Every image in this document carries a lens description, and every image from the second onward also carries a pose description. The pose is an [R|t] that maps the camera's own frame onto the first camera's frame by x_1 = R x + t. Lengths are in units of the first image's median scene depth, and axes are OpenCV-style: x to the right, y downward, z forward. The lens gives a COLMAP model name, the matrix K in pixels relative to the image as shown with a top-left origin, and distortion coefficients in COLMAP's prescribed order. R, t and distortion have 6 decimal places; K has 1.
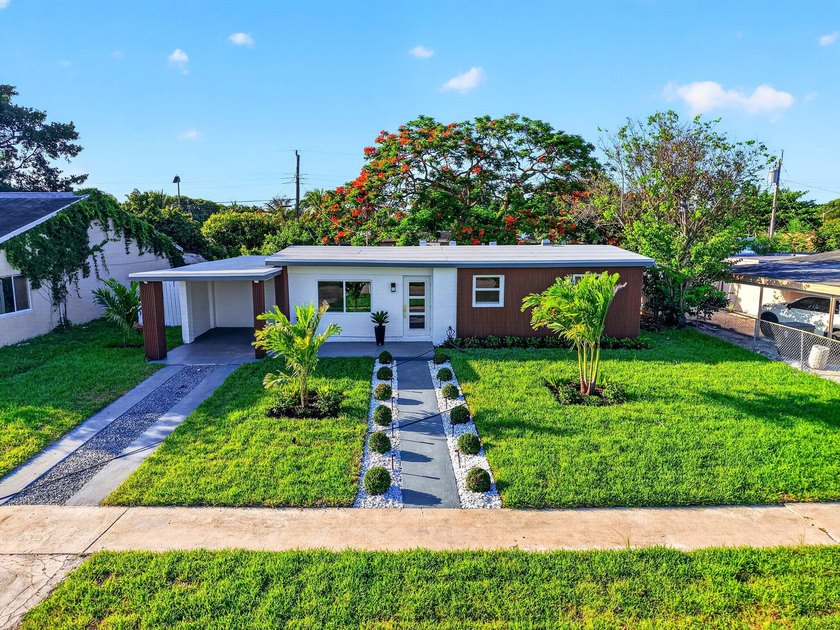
lens RADIAL K [[564.3, 0, 420.0], [0, 564.3, 315.0], [0, 0, 1]] dist [0.002391, -0.001768]
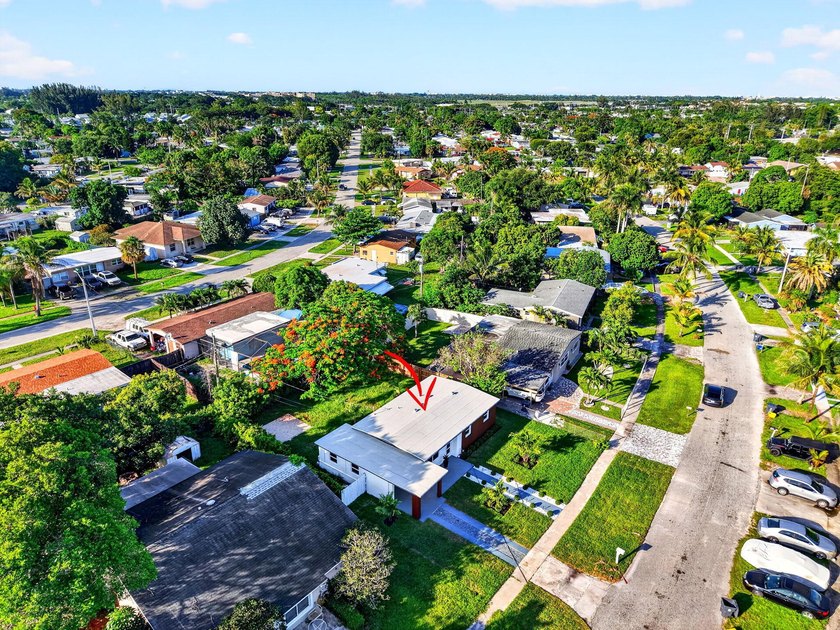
lens RADIAL K [[556.7, 0, 414.8], [0, 556.7, 310.3], [0, 0, 1]] dist [0.000876, -0.000551]
pose [[0.619795, -0.281481, 0.732545, -3.147642], [0.112862, 0.955727, 0.271749, -2.316077], [-0.776606, -0.085752, 0.624123, -0.772780]]
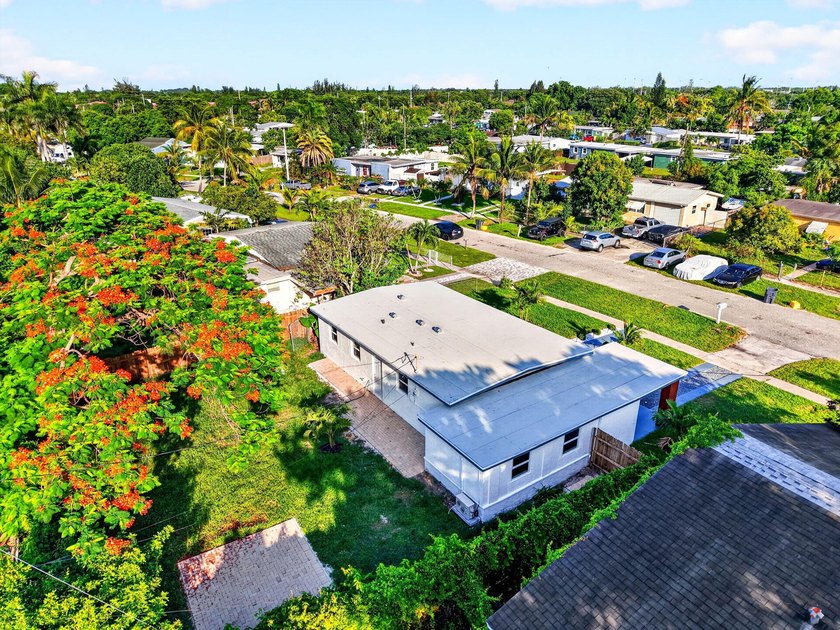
lens RADIAL K [[564.3, 0, 420.0], [0, 564.3, 315.0], [0, 0, 1]] dist [0.002391, -0.001768]
pose [[-0.551295, -0.296426, 0.779875, -1.762308], [0.126093, 0.894414, 0.429097, -1.300973], [-0.824727, 0.334896, -0.455709, 3.118964]]
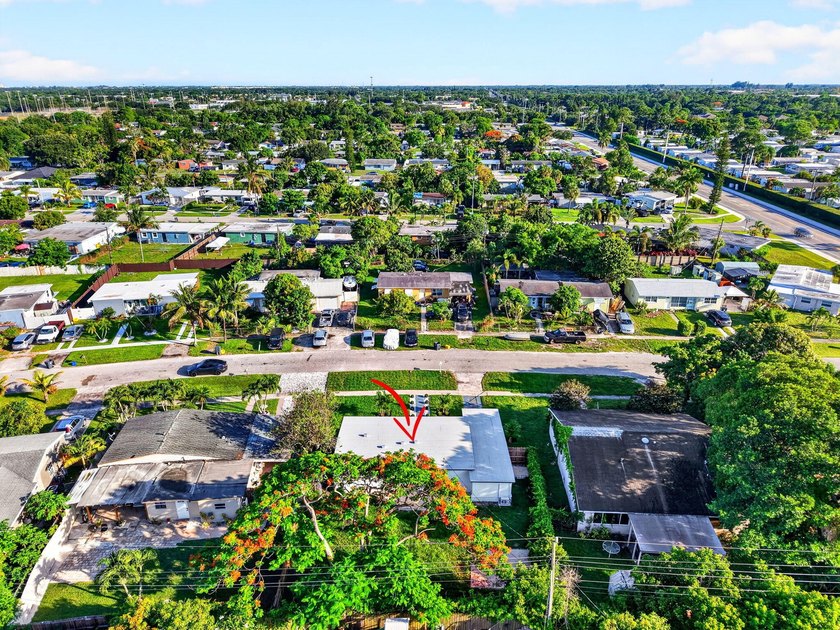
lens RADIAL K [[564.3, 0, 420.0], [0, 564.3, 315.0], [0, 0, 1]] dist [0.002391, -0.001768]
pose [[-0.999881, -0.007803, 0.013337, -0.067702], [-0.000024, 0.863919, 0.503631, -3.473965], [-0.015452, 0.503570, -0.863816, 5.502046]]
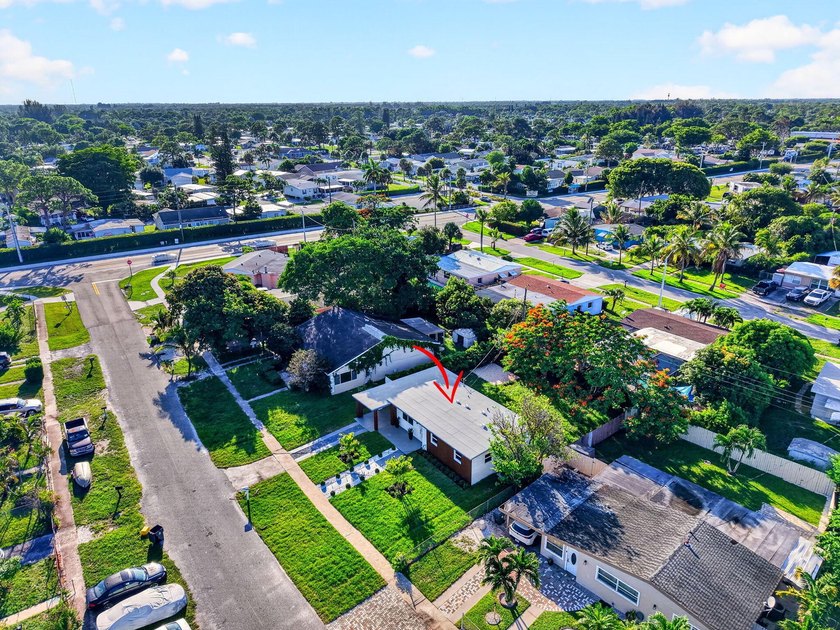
lens RADIAL K [[564.3, 0, 420.0], [0, 564.3, 315.0], [0, 0, 1]] dist [0.002391, -0.001768]
pose [[0.588450, 0.282150, -0.757705, 3.281742], [-0.119460, 0.957190, 0.263659, -2.213057], [0.799660, -0.064635, 0.596965, -1.074484]]
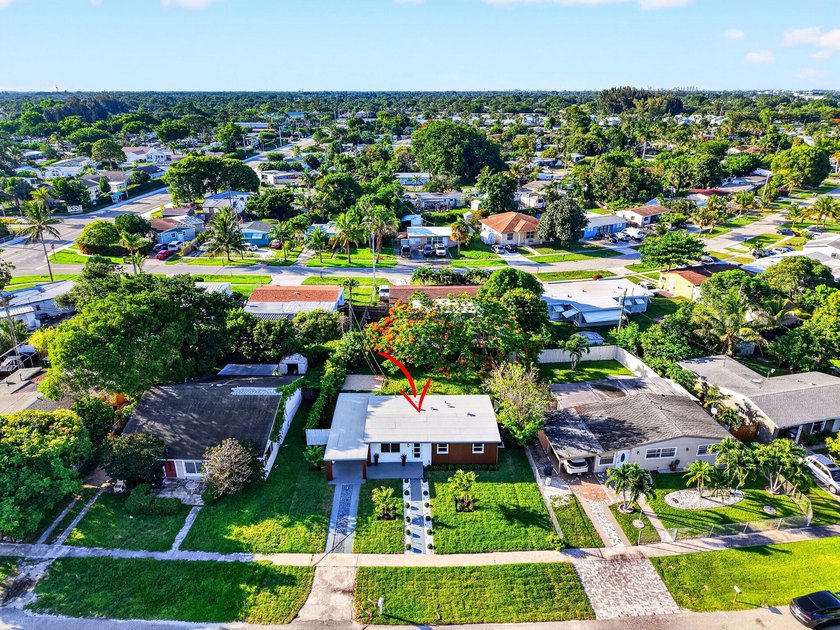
lens RADIAL K [[560.6, 0, 420.0], [0, 560.6, 315.0], [0, 0, 1]] dist [0.005909, -0.002560]
pose [[0.999990, -0.002652, -0.003523, 0.035154], [0.003369, 0.974936, 0.222461, -2.160005], [0.002845, -0.222471, 0.974935, -2.571019]]
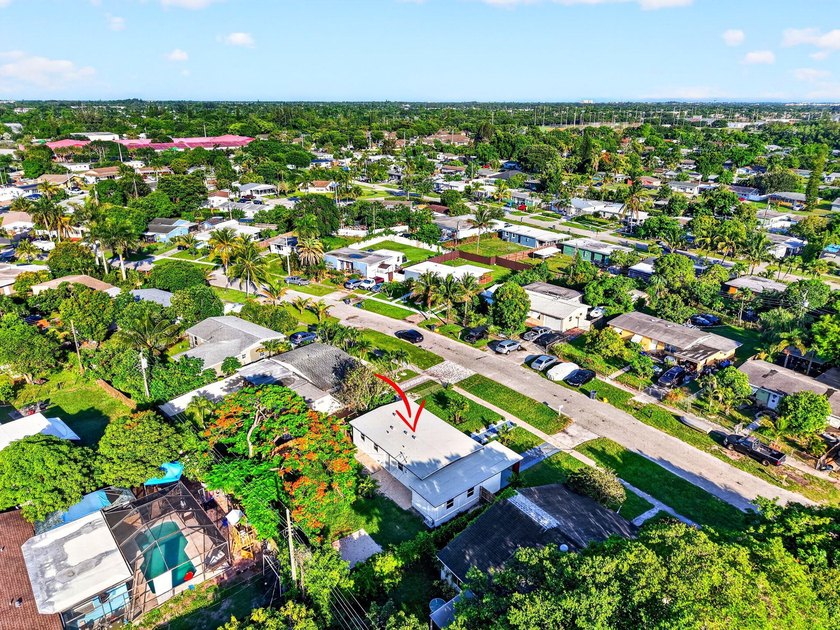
lens RADIAL K [[560.6, 0, 420.0], [0, 560.6, 315.0], [0, 0, 1]] dist [0.005909, -0.002560]
pose [[-0.613489, -0.279705, 0.738510, -3.434114], [0.107638, 0.896829, 0.429083, -3.377829], [-0.782333, 0.342729, -0.520088, 4.212127]]
